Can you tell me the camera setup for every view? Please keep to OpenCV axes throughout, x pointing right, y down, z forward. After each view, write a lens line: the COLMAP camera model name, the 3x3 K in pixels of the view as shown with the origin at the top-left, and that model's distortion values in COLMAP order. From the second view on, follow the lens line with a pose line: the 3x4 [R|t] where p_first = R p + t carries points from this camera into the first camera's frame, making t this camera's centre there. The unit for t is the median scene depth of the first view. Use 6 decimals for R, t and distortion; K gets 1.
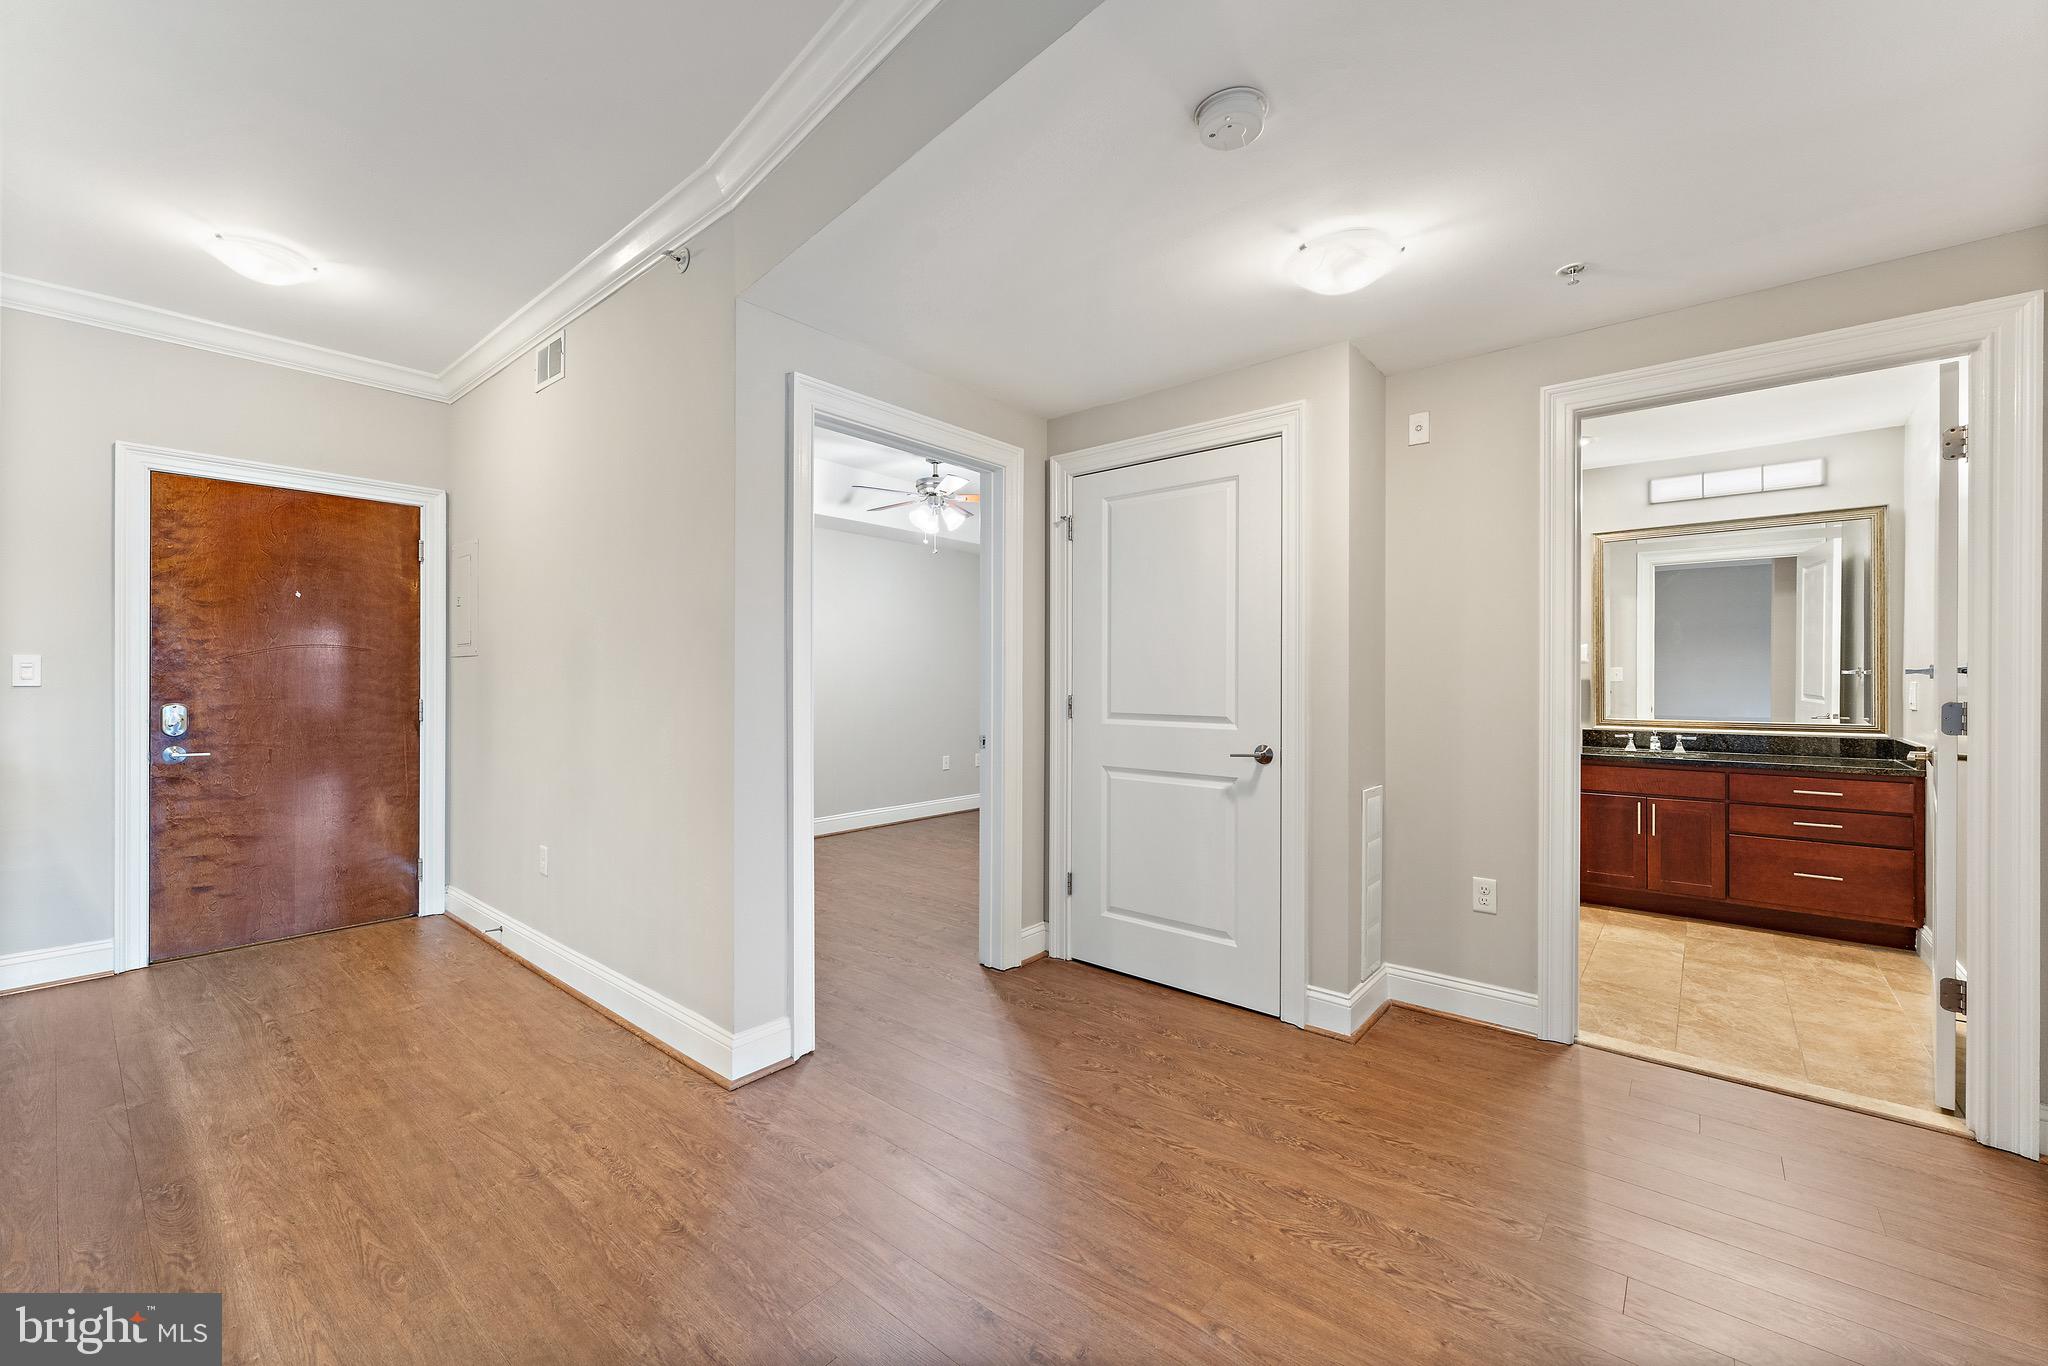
lens RADIAL K [[811.3, 0, 1024.0], [0, 811.3, 683.0], [0, 0, 1]] dist [0.002414, 0.000453]
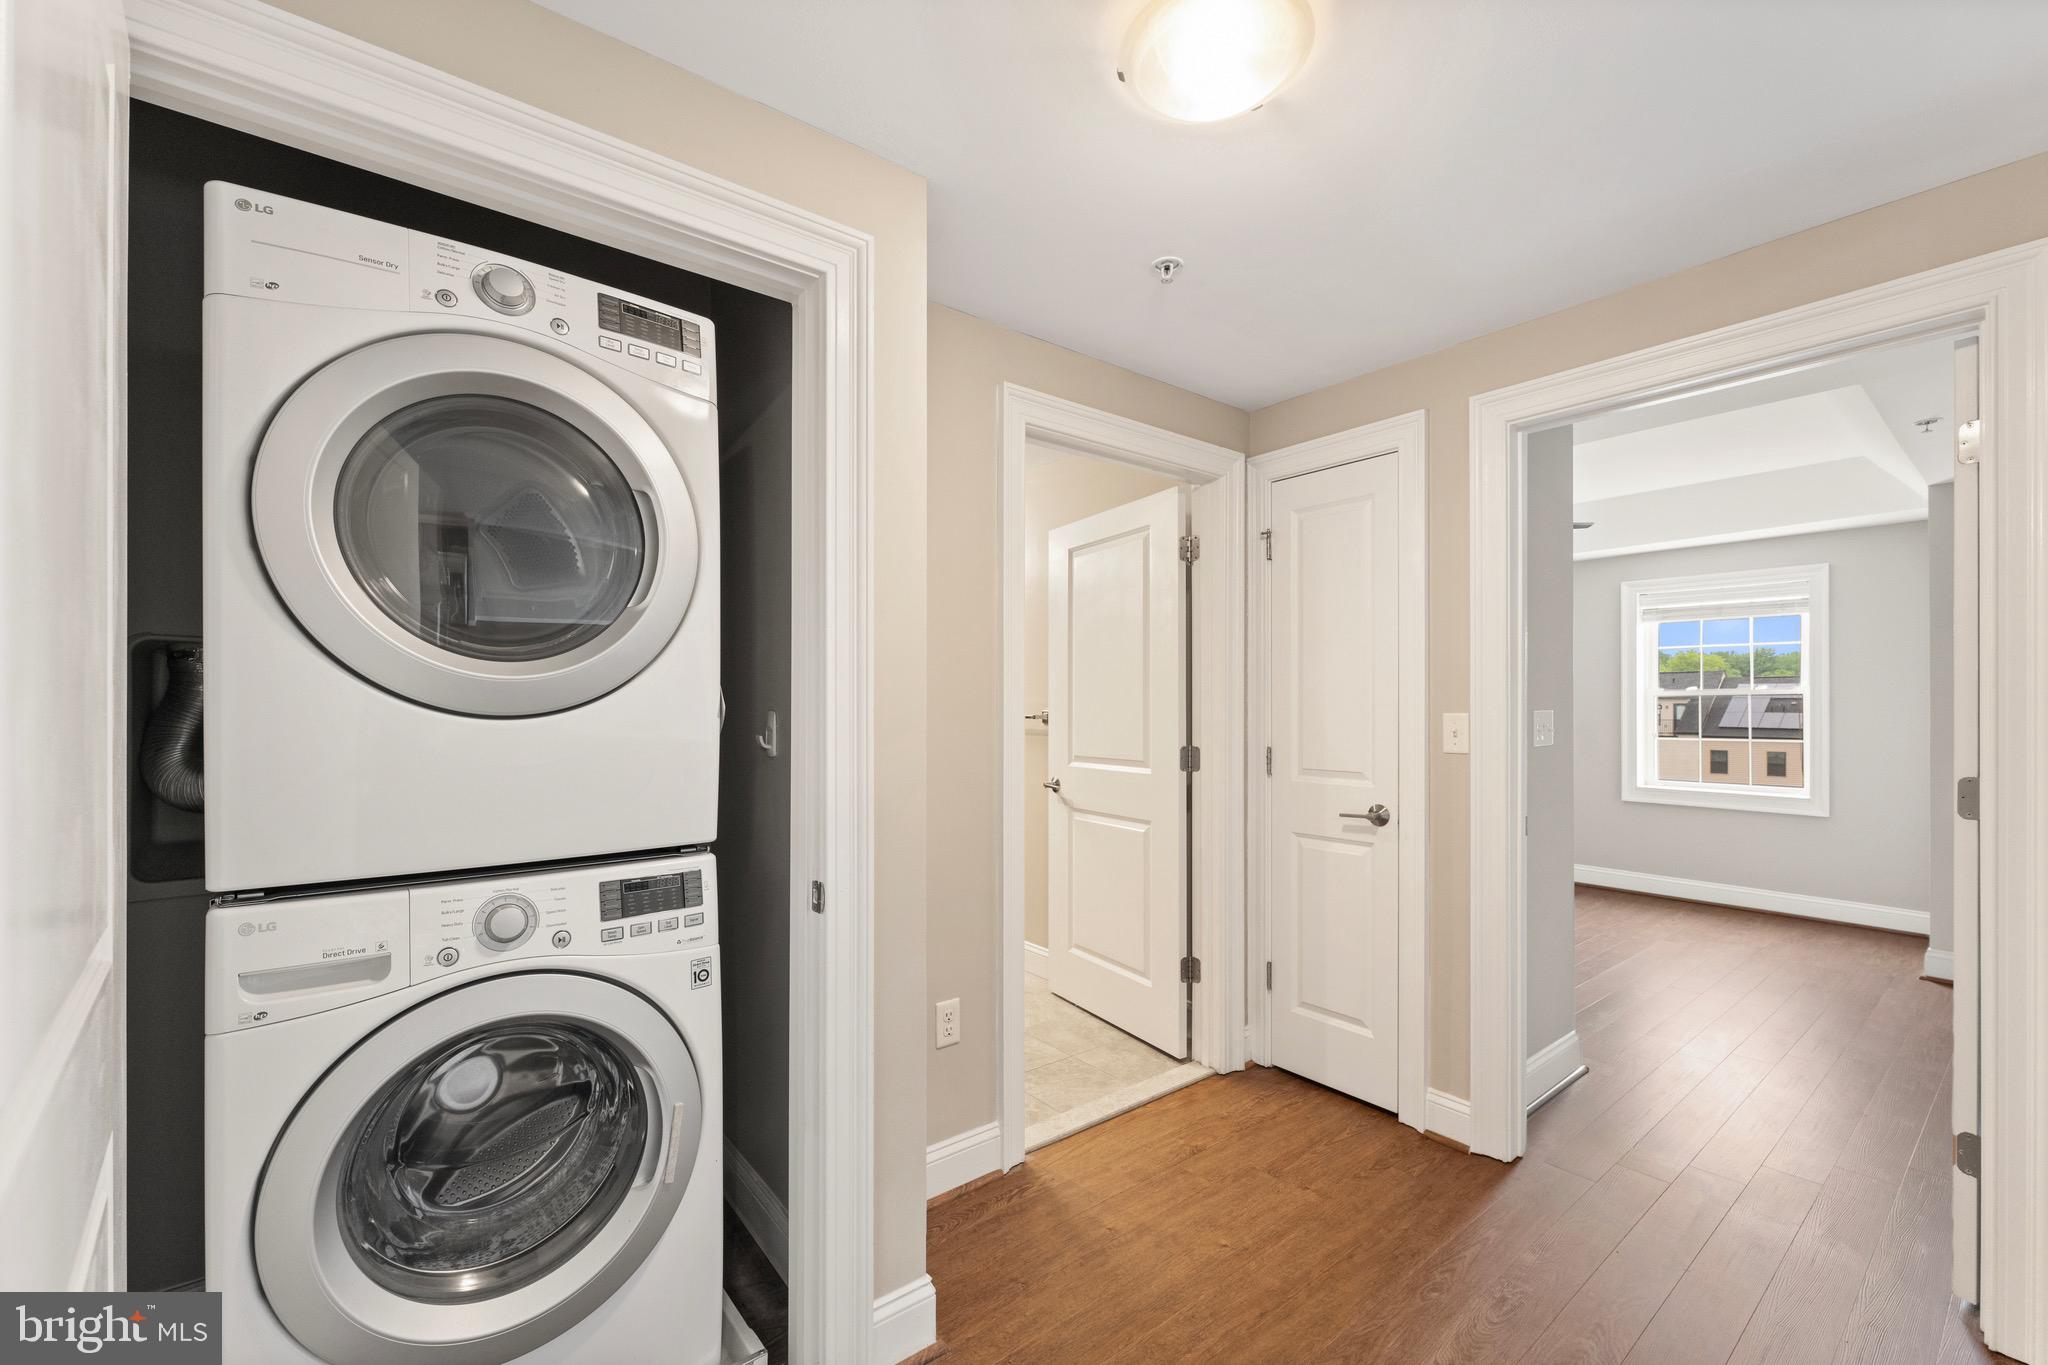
lens RADIAL K [[839.9, 0, 1026.3], [0, 839.9, 705.2], [0, 0, 1]] dist [-0.000445, -0.000081]
pose [[0.204433, -0.000298, 0.978881, -0.135099], [0.005889, 0.999982, -0.000926, -0.024581], [-0.978863, 0.005954, 0.204431, 0.558998]]
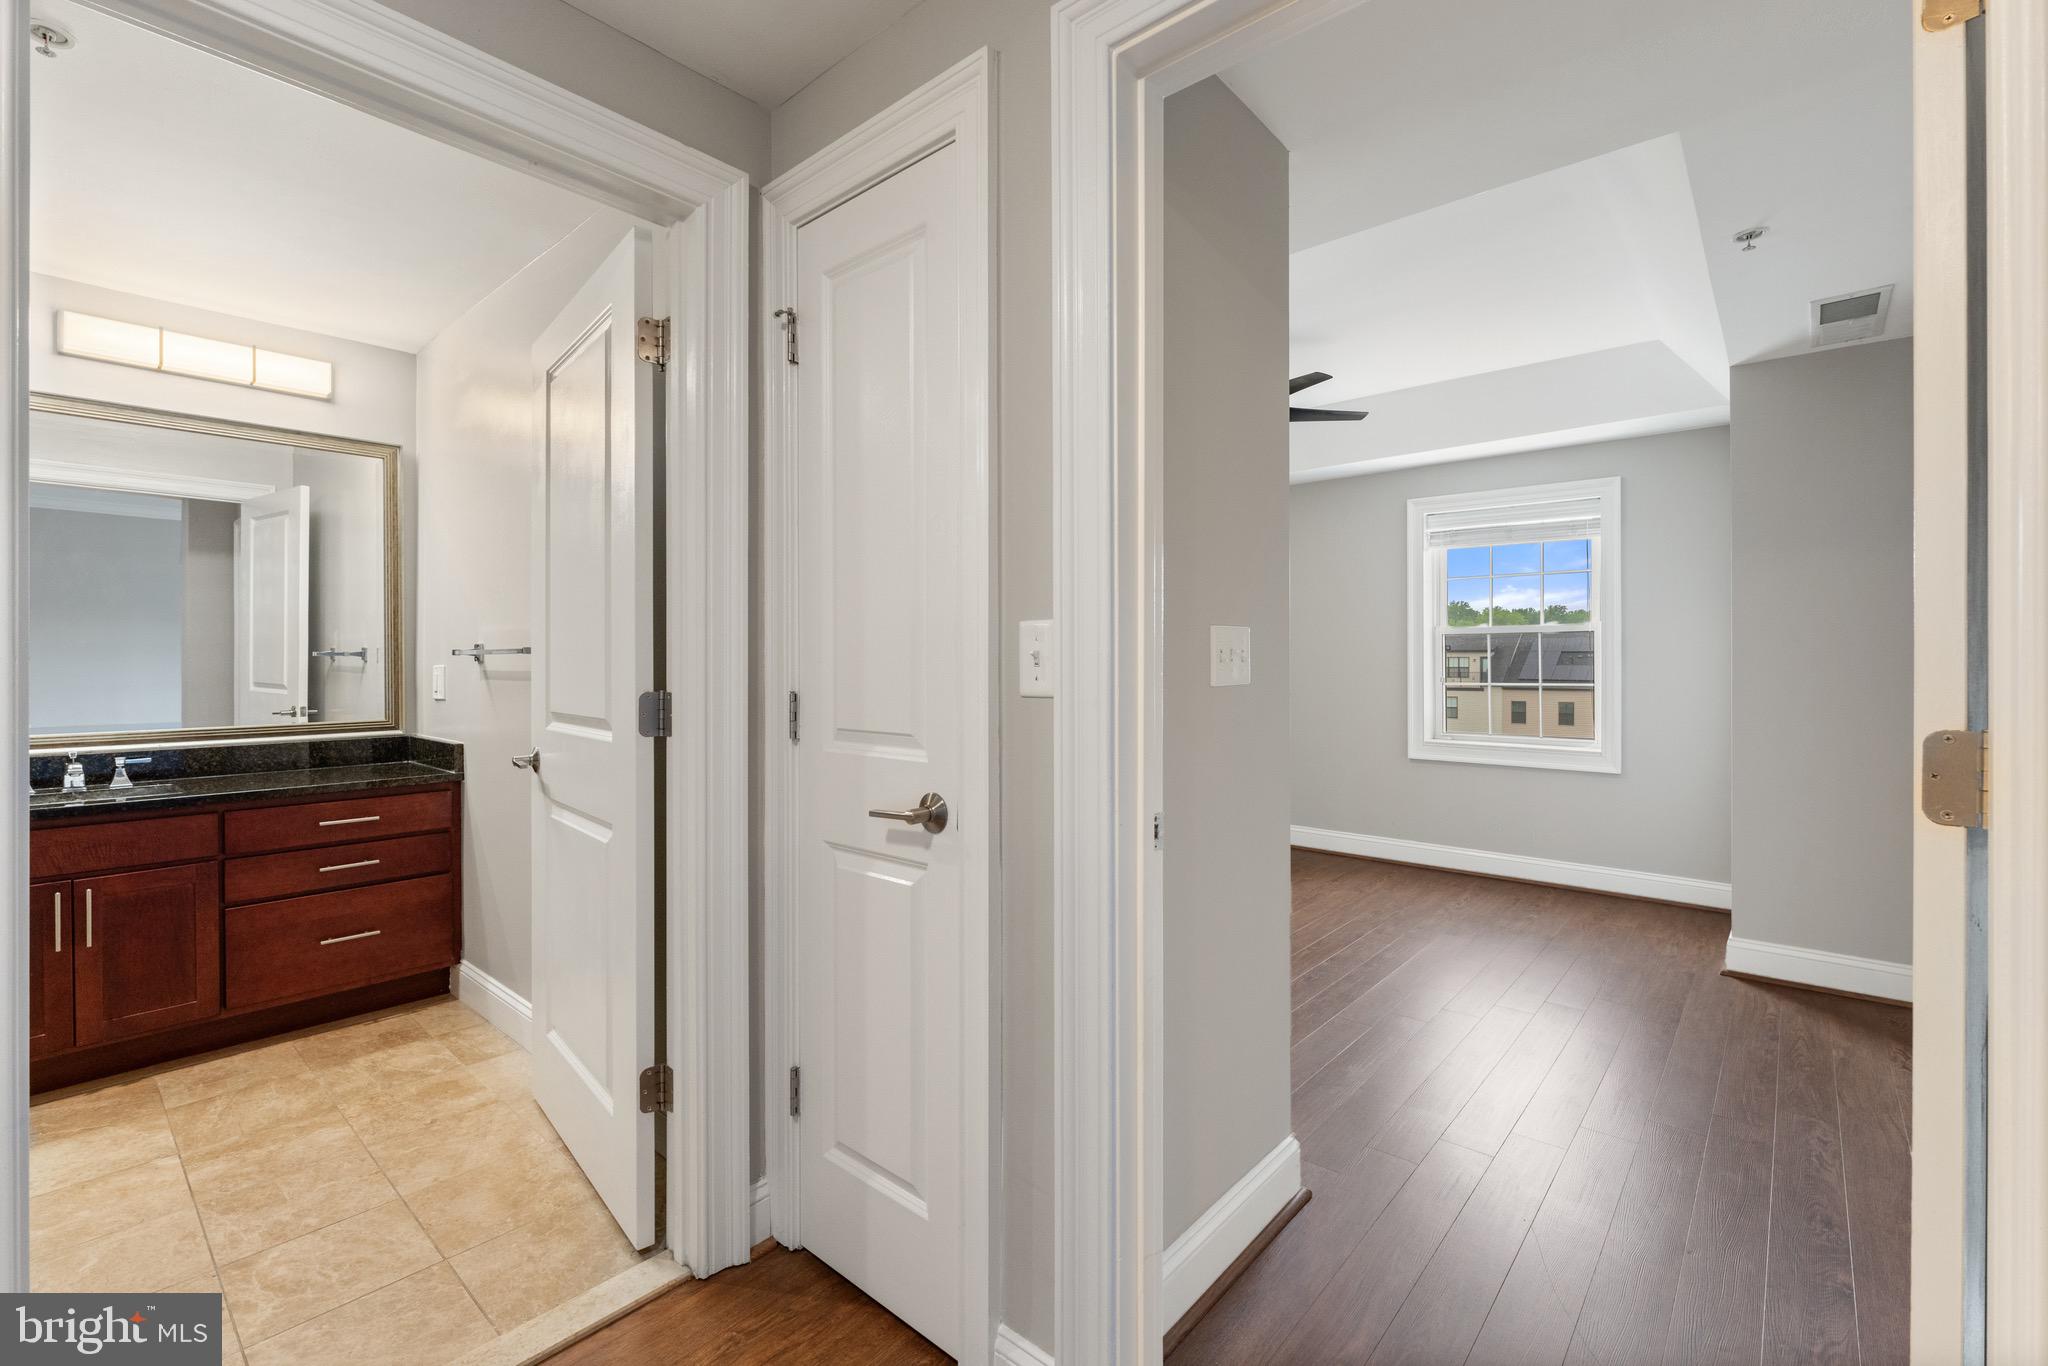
lens RADIAL K [[888.9, 0, 1026.9], [0, 888.9, 661.9], [0, 0, 1]] dist [-0.001062, 0.000056]
pose [[0.022307, -0.001815, 0.999750, 0.197791], [0.007818, 0.999968, 0.001641, -0.001329], [-0.999721, 0.007779, 0.022320, 0.368093]]
